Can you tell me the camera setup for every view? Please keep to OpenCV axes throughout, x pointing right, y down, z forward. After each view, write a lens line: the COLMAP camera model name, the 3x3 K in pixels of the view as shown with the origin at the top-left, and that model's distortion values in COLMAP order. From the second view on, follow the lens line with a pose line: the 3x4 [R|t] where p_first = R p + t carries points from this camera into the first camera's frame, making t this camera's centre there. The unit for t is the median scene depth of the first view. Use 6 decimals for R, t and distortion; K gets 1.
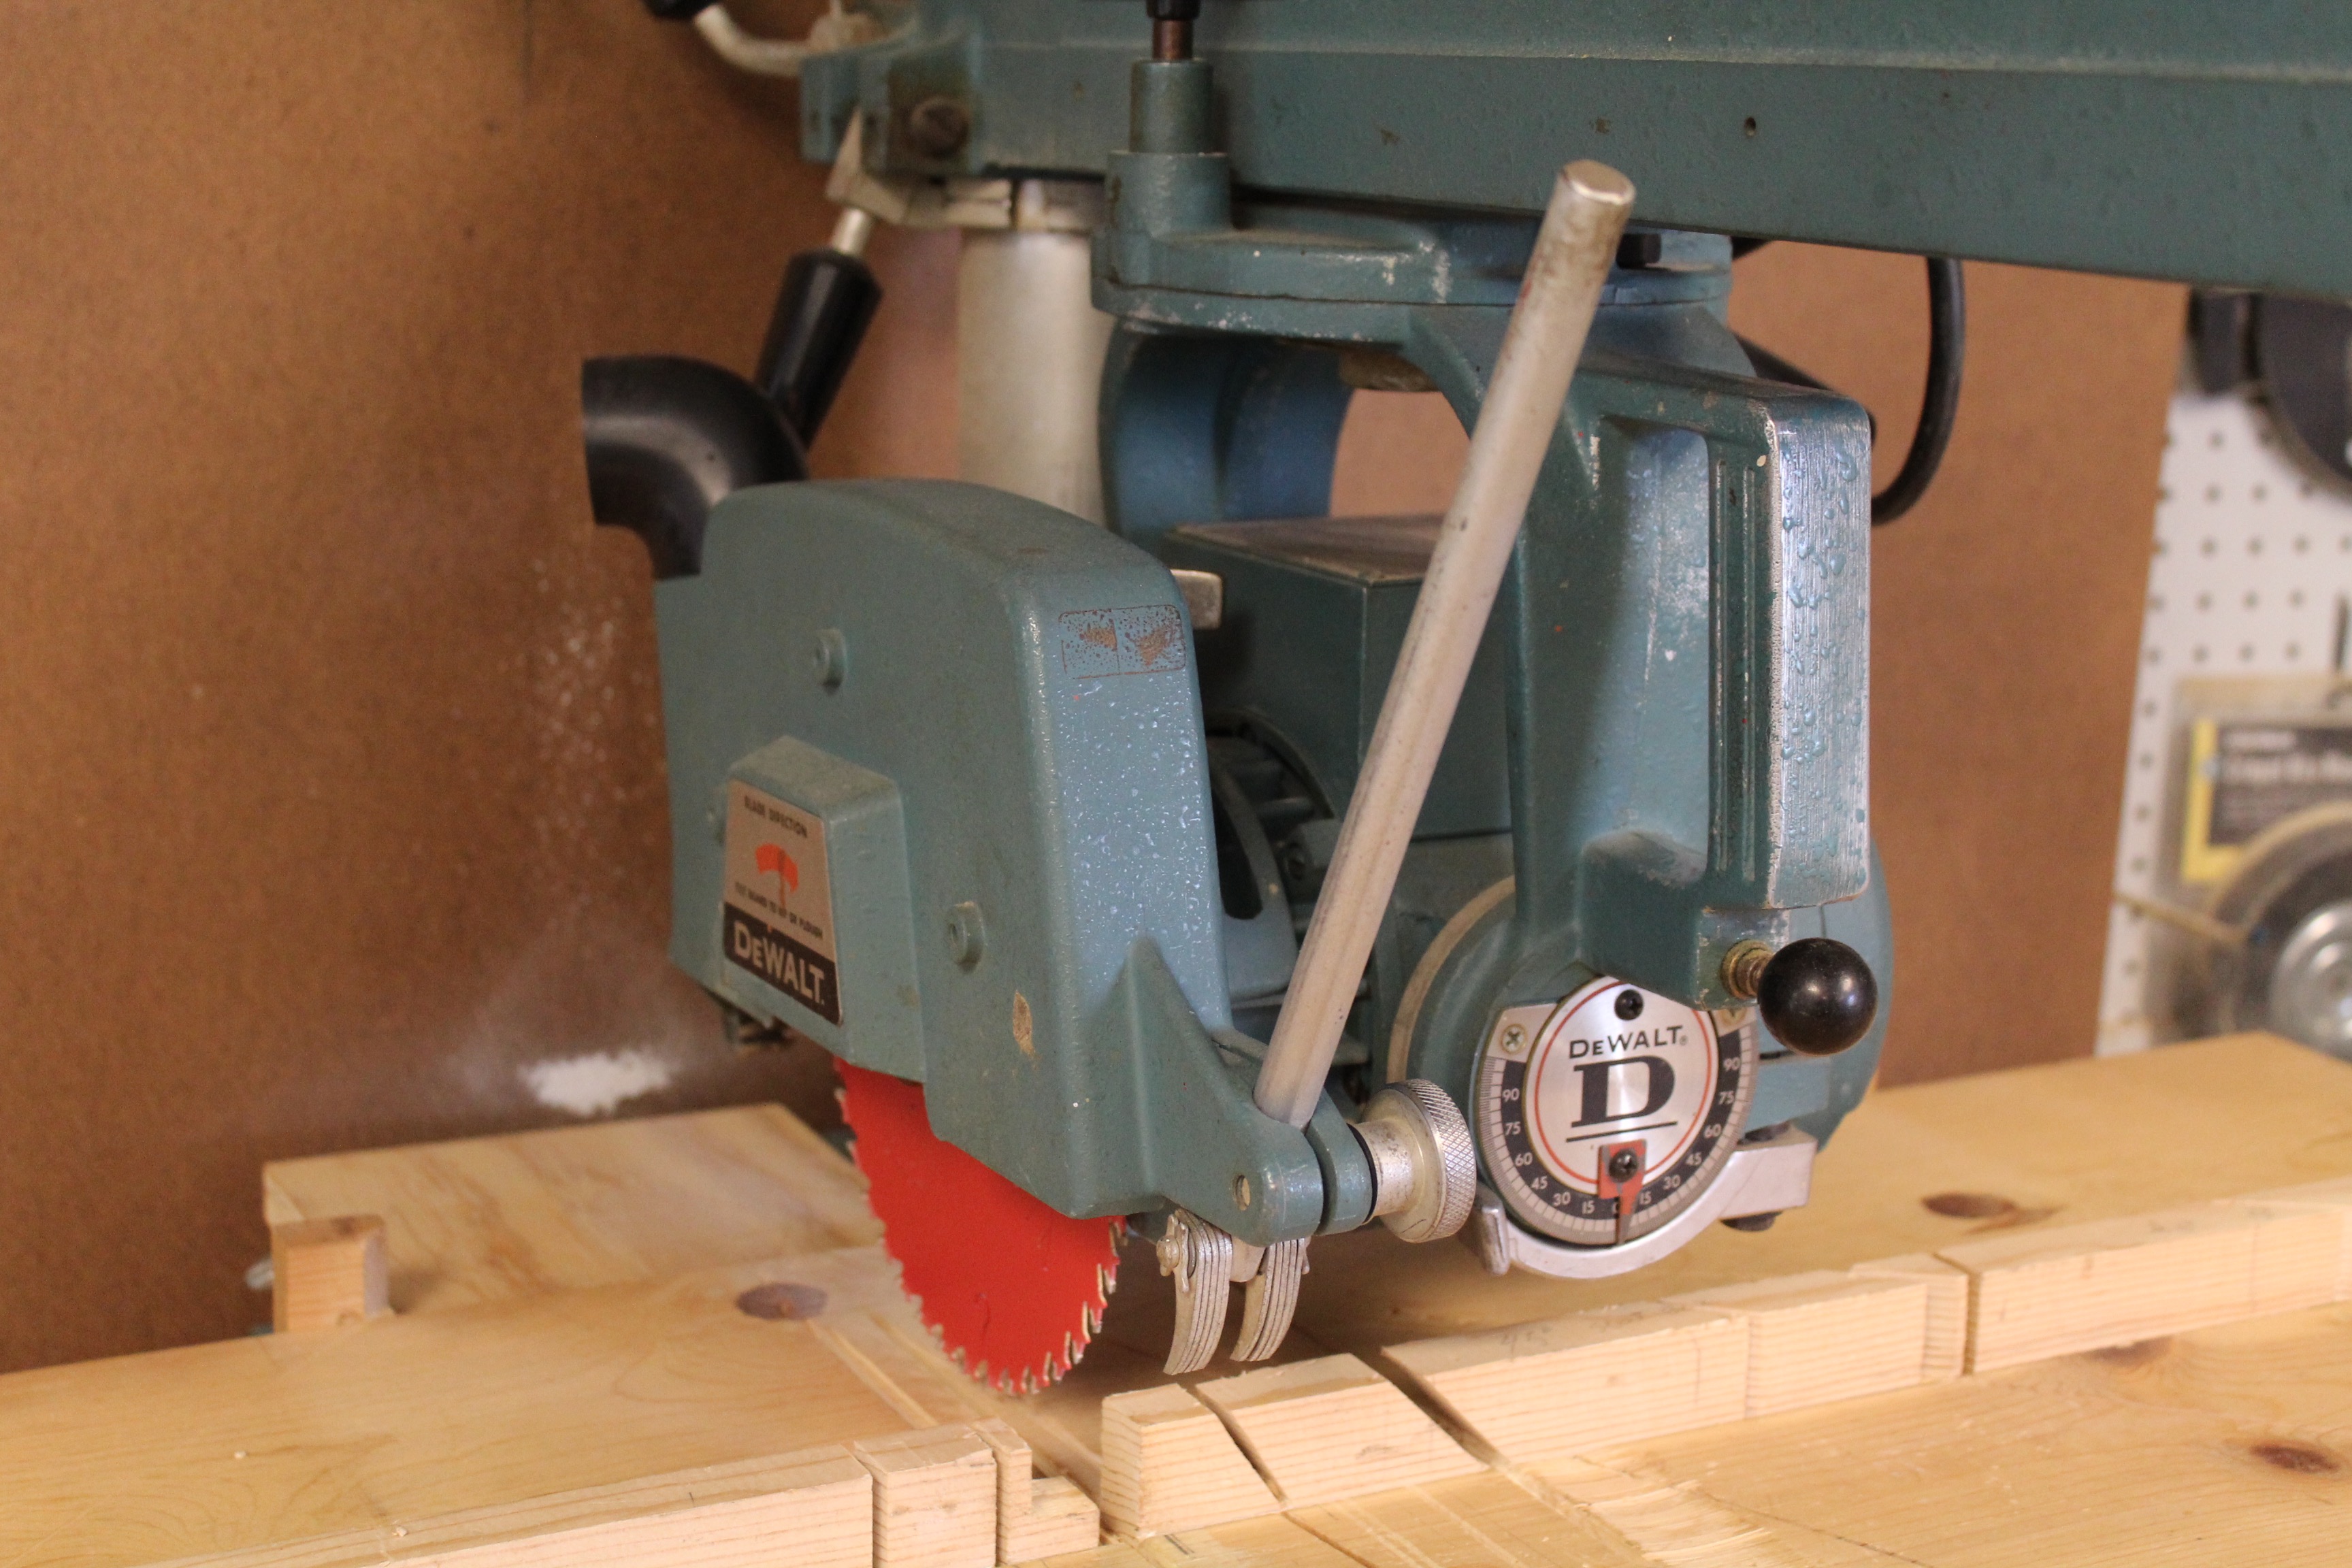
lens RADIAL K [[3570.3, 0, 1176.0], [0, 3570.3, 784.0], [0, 0, 1]] dist [-0.018278, 0.005865]
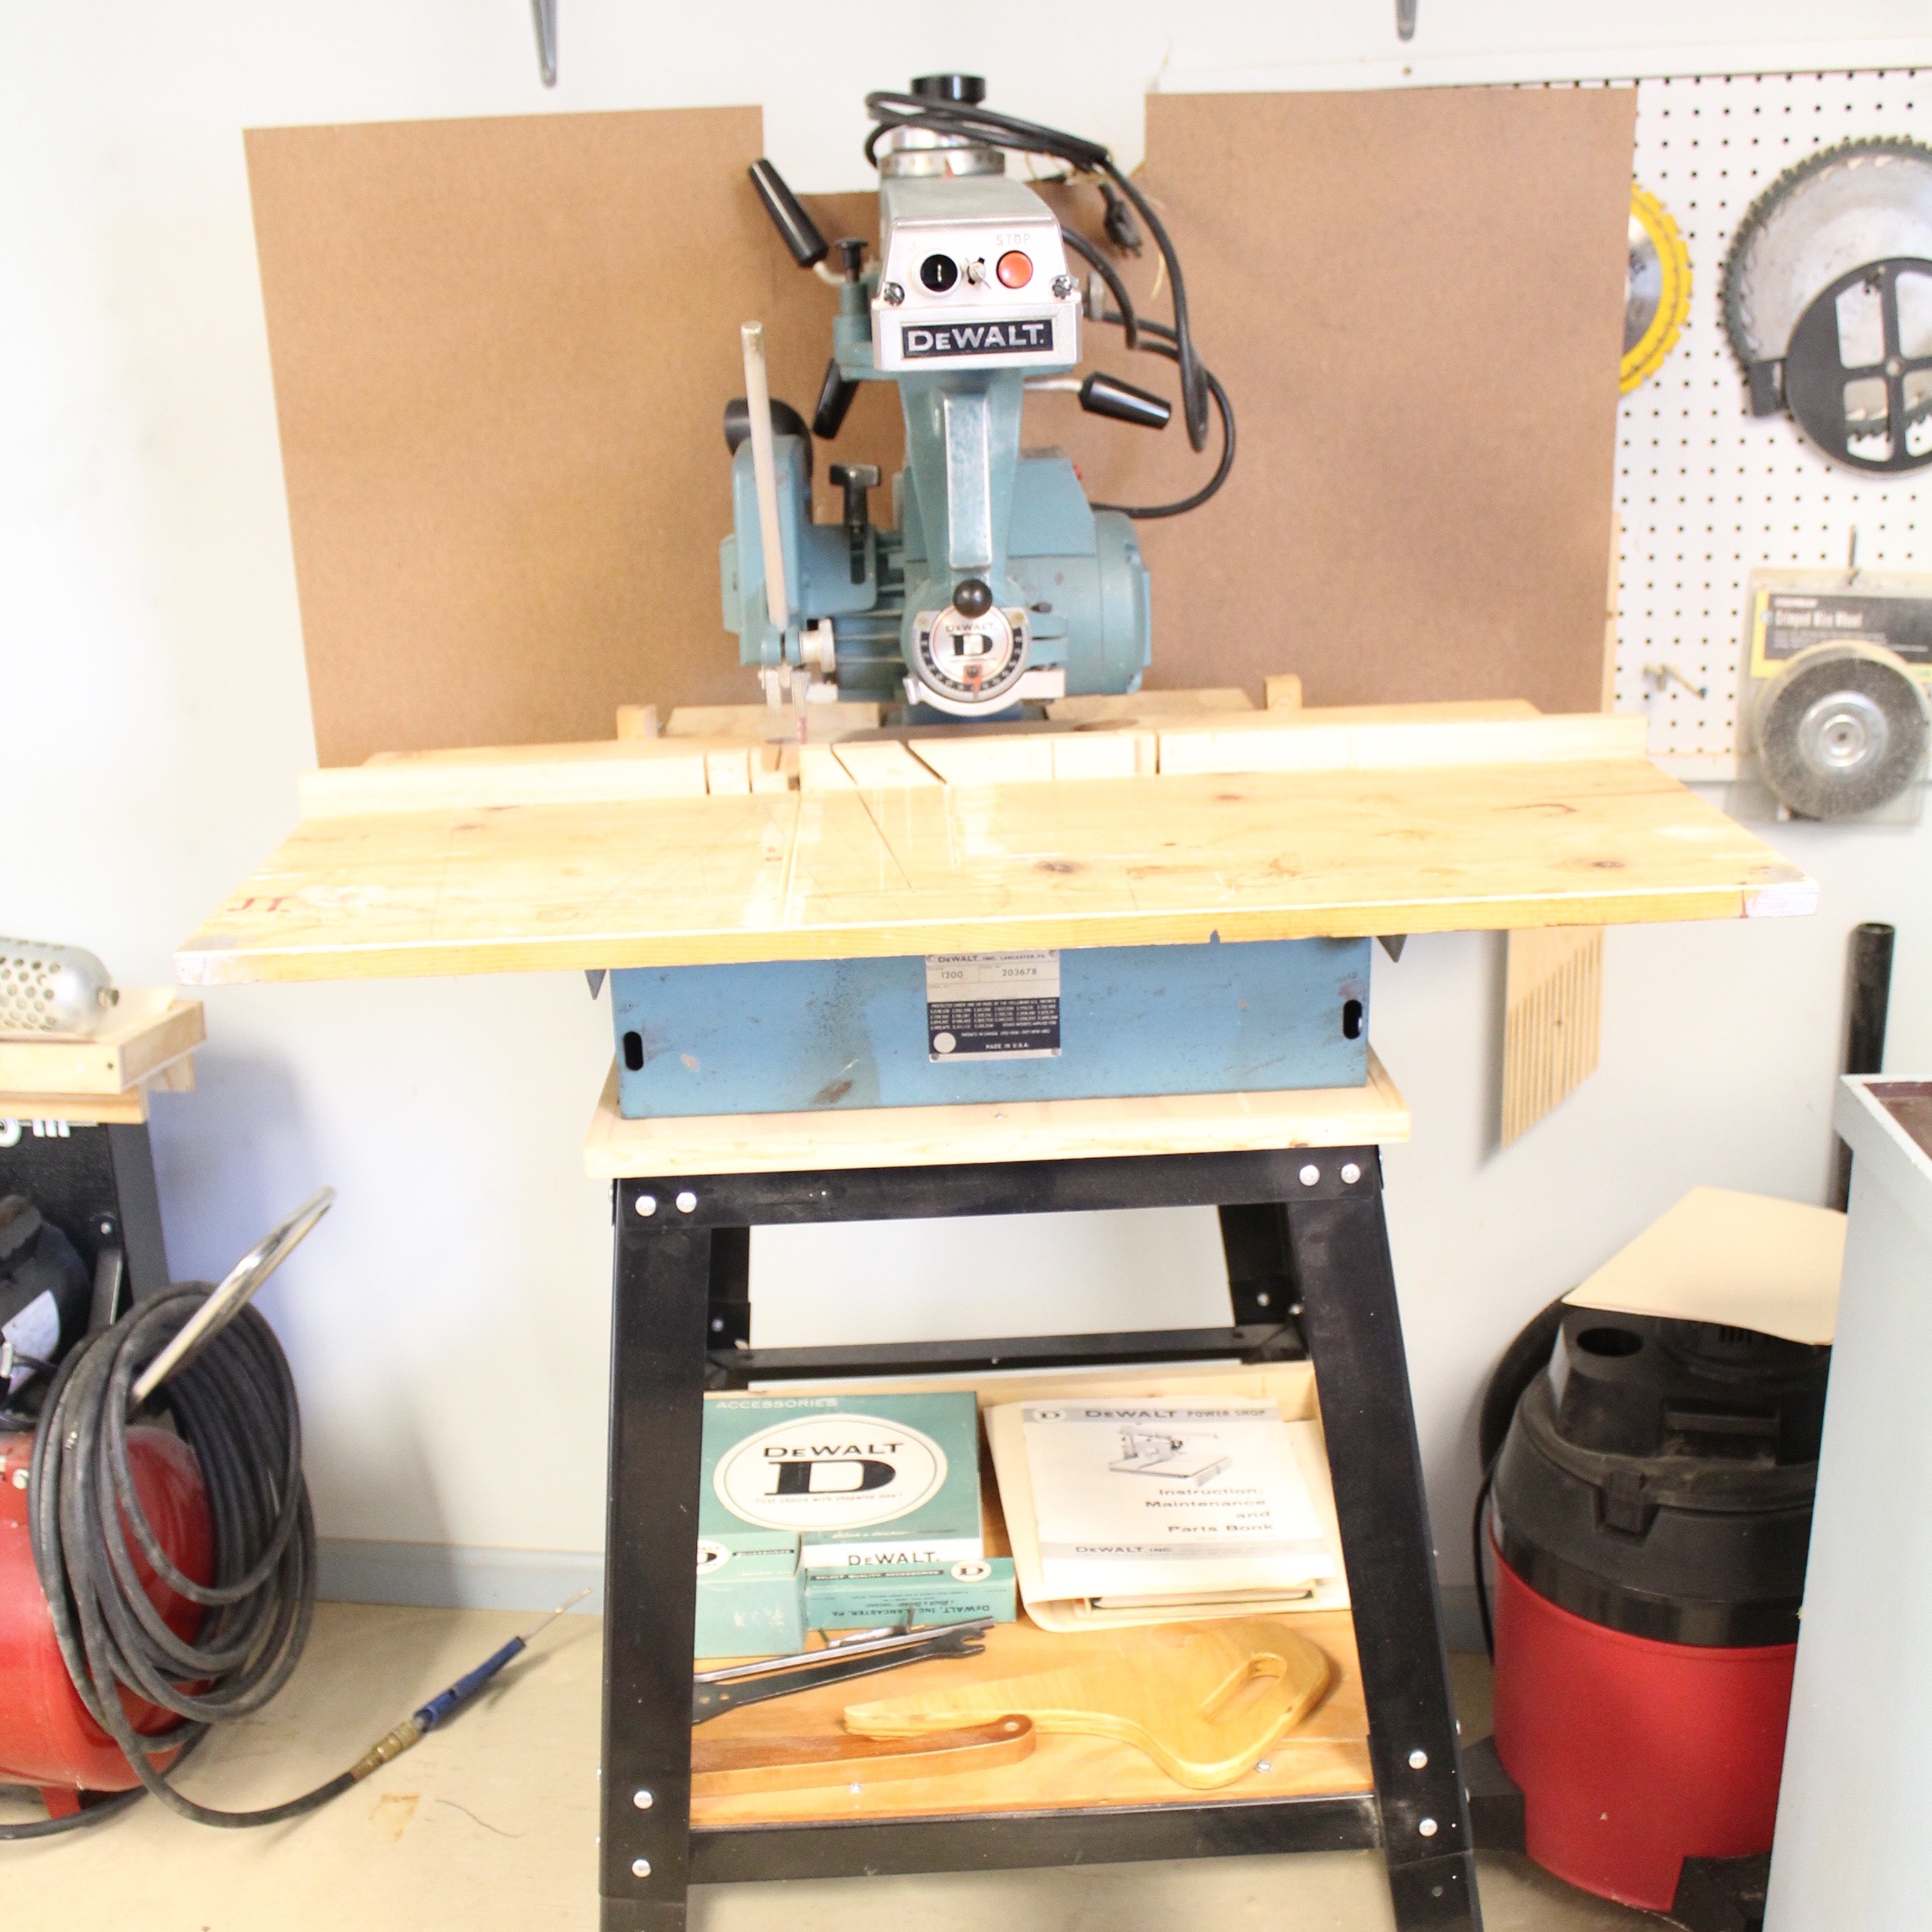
lens RADIAL K [[2653.4, 0, 922.1], [0, 2653.4, 1160.1], [0, 0, 1]] dist [-0.157638, 0.143543]
pose [[0.889504, 0.099067, -0.446058, 1.034876], [-0.034580, 0.988009, 0.150474, 0.171036], [0.455616, -0.118423, 0.882264, -0.885634]]
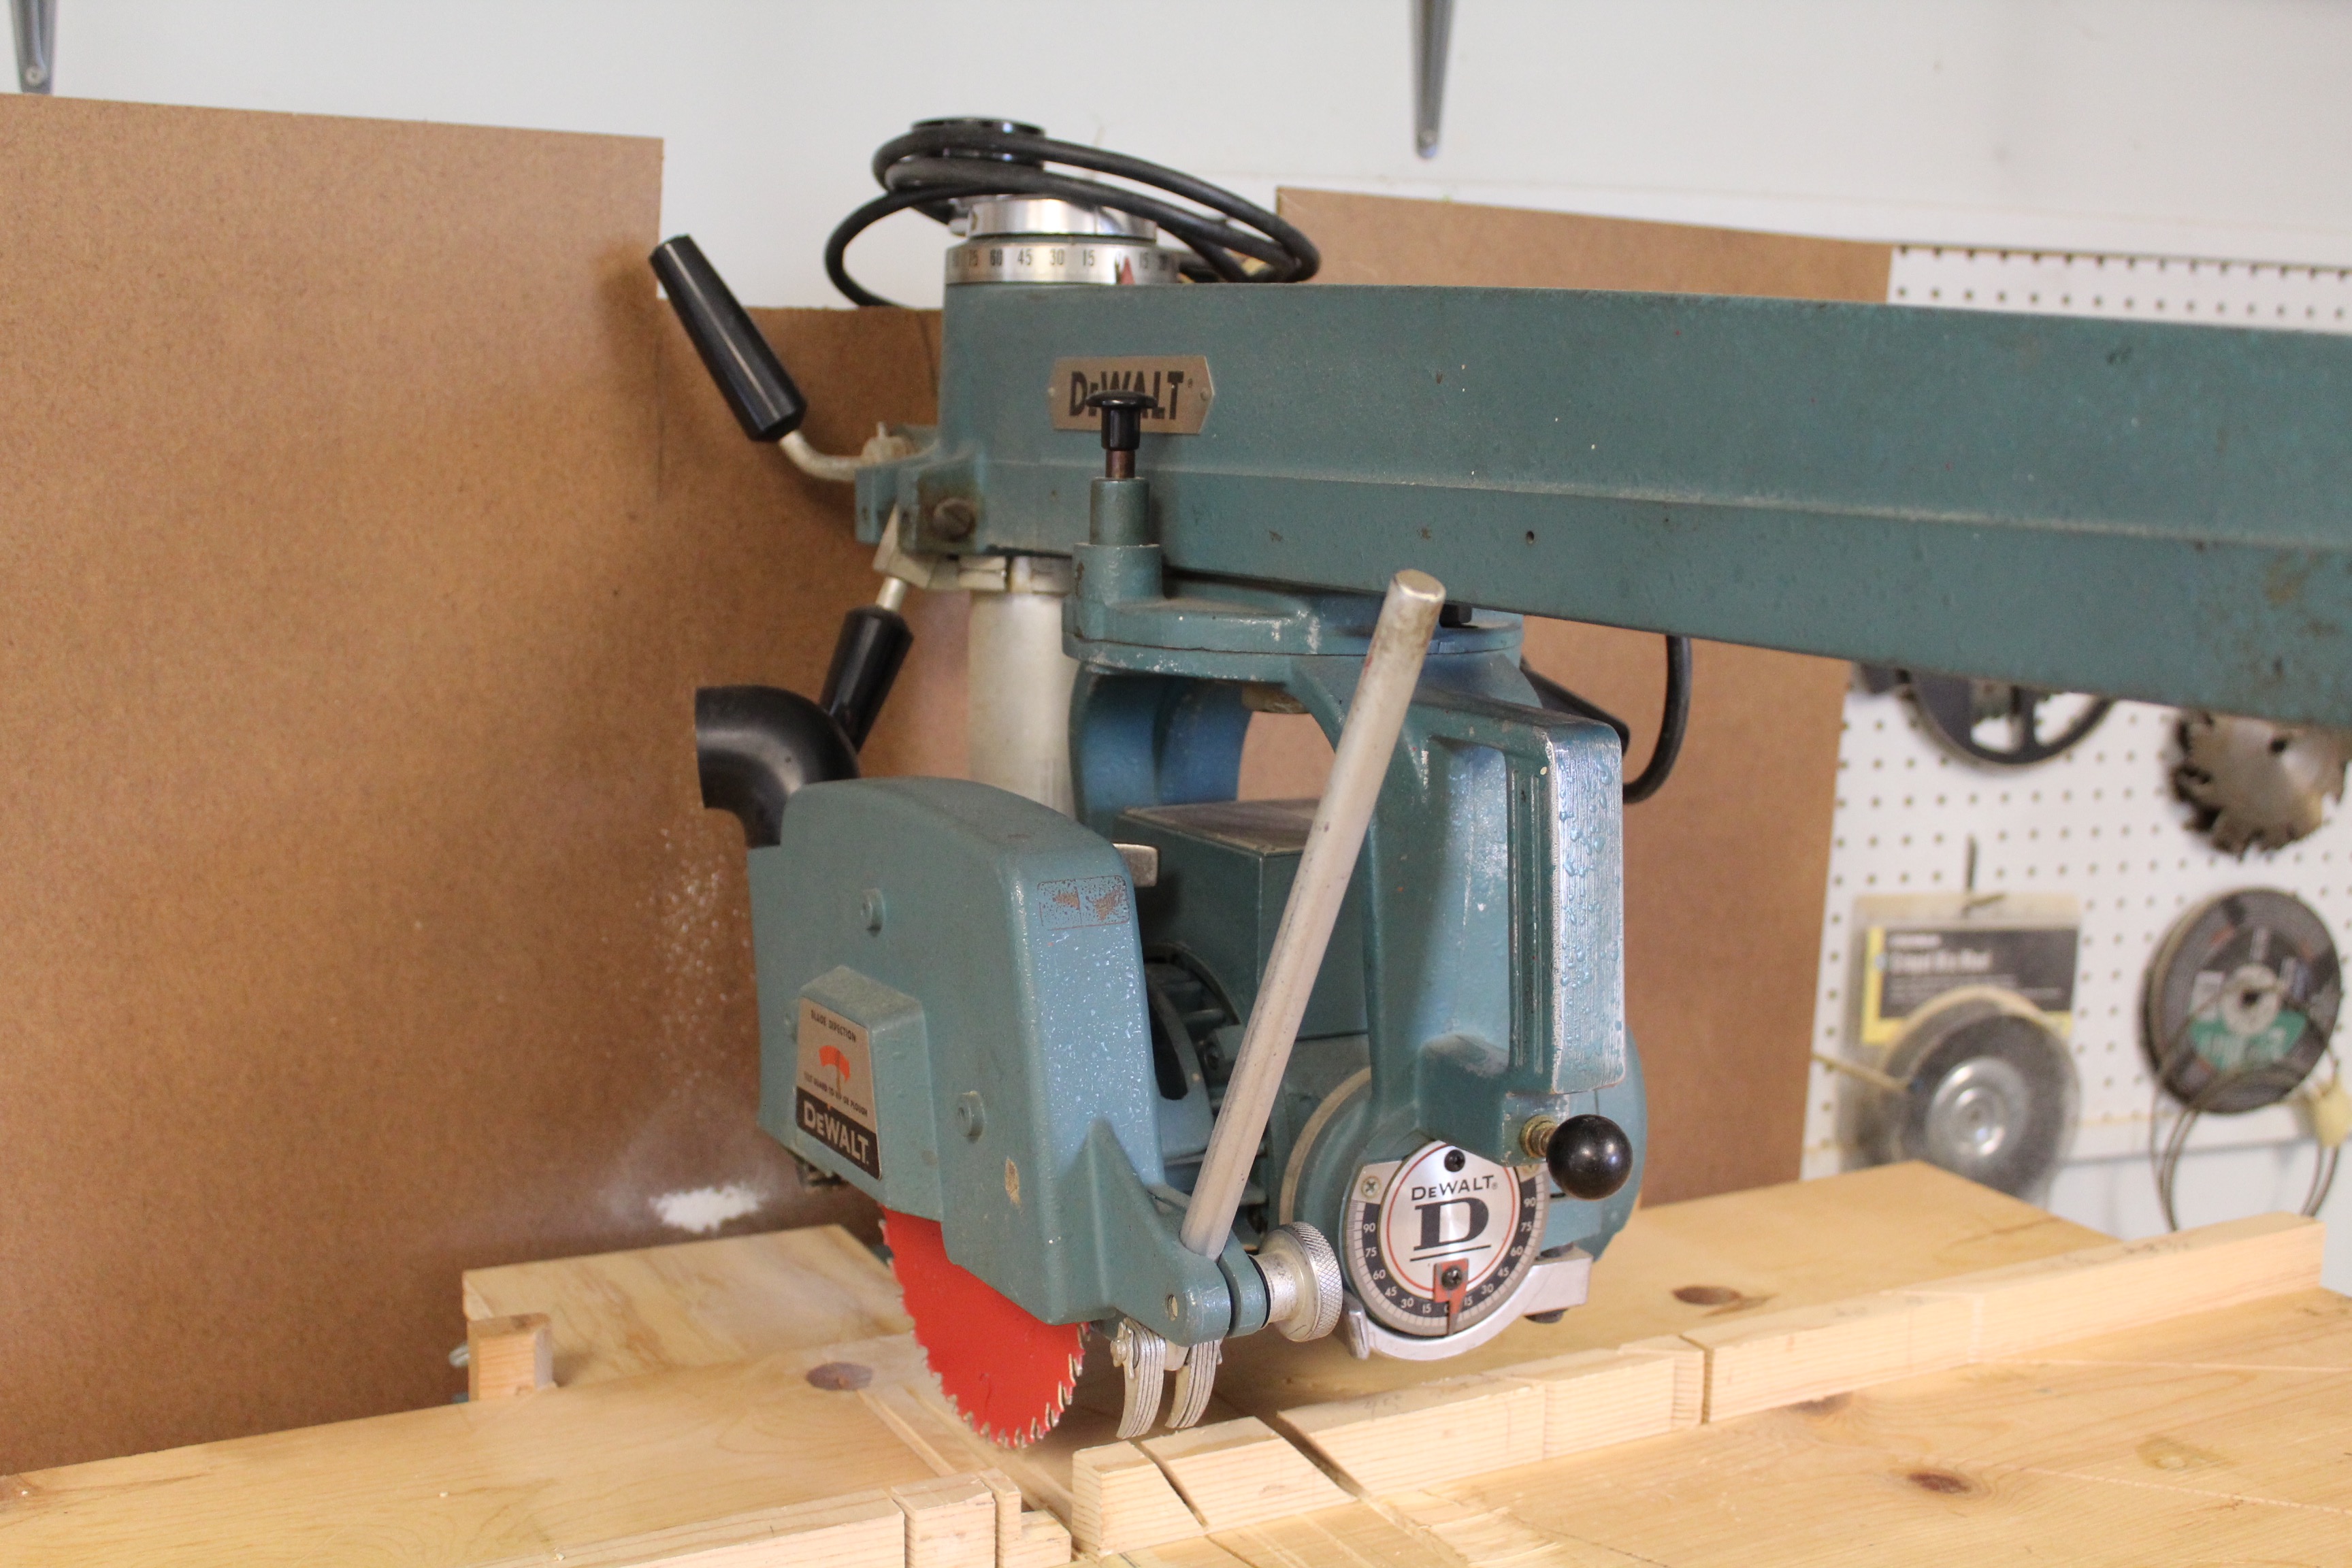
lens RADIAL K [[2614.2, 0, 1176.0], [0, 2614.2, 784.0], [0, 0, 1]] dist [-0.087123, 0.017211]
pose [[0.999880, -0.005115, 0.014633, 0.005375], [0.006063, 0.997835, -0.065482, -0.017272], [-0.014266, 0.065563, 0.997746, -0.009817]]
